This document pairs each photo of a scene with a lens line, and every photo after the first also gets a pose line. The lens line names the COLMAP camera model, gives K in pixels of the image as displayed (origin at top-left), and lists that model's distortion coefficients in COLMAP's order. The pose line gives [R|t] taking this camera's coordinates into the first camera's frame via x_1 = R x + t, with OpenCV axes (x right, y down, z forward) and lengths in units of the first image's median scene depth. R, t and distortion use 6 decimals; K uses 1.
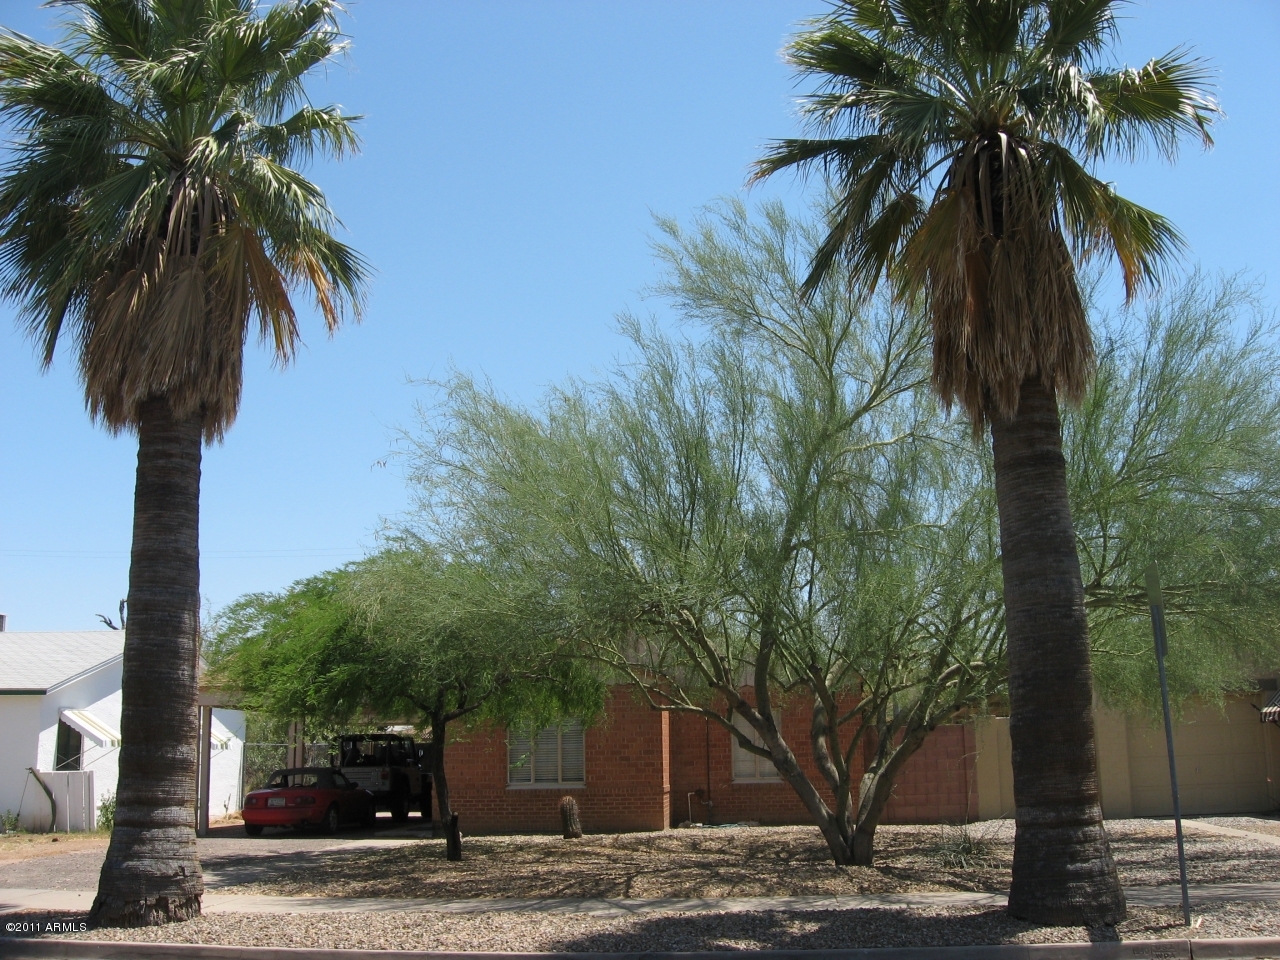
lens RADIAL K [[1344.5, 0, 639.8], [0, 1344.5, 479.9], [0, 0, 1]] dist [-0.120613, 0.000000]
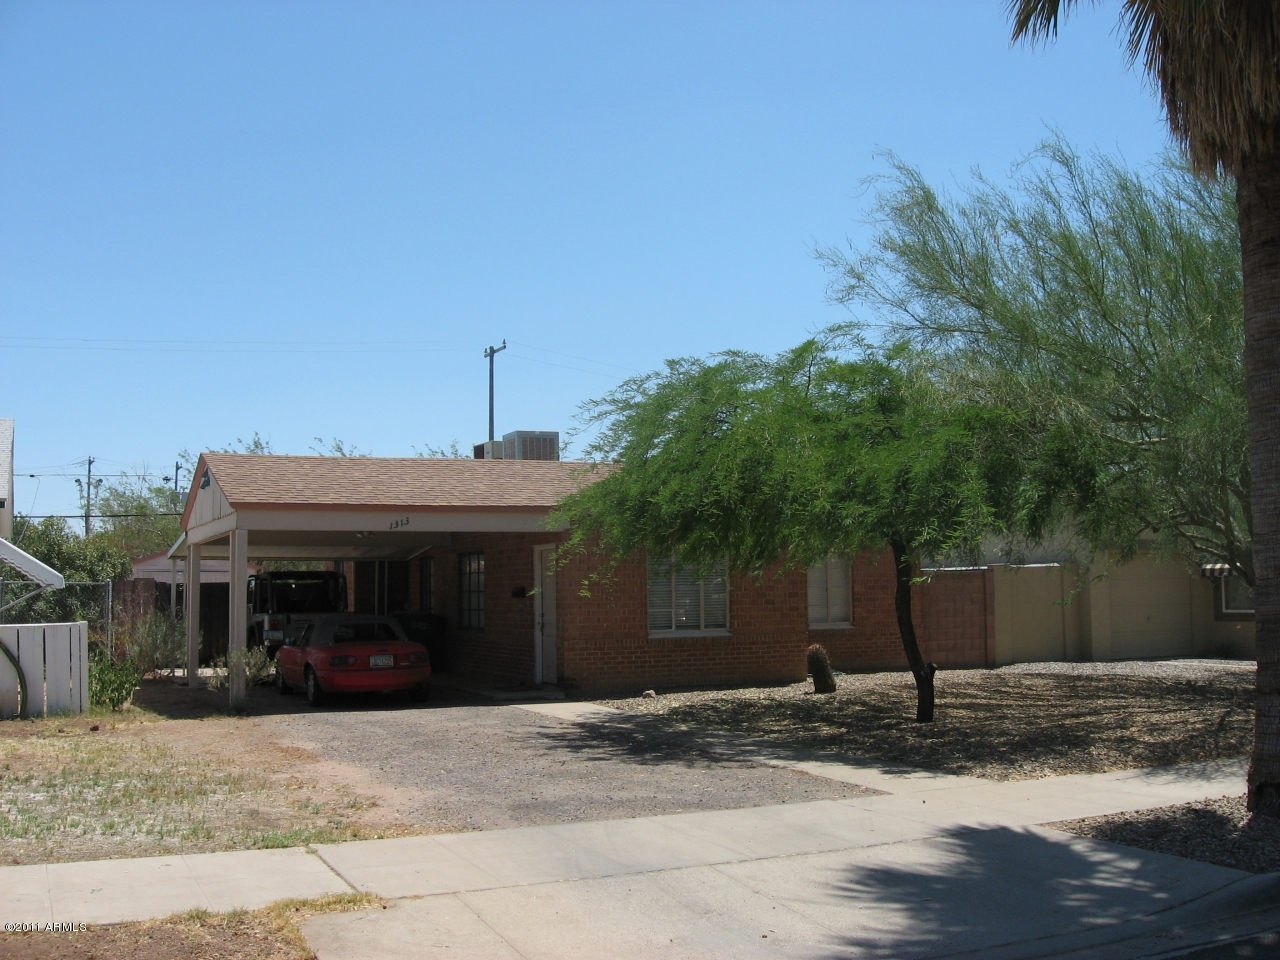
lens RADIAL K [[1271.6, 0, 639.8], [0, 1271.6, 481.7], [0, 0, 1]] dist [-0.066180, 0.000000]
pose [[0.882473, 0.046506, 0.468058, -0.487570], [-0.094513, 0.992337, 0.079596, 0.069719], [-0.460769, -0.114479, 0.880106, 0.304503]]
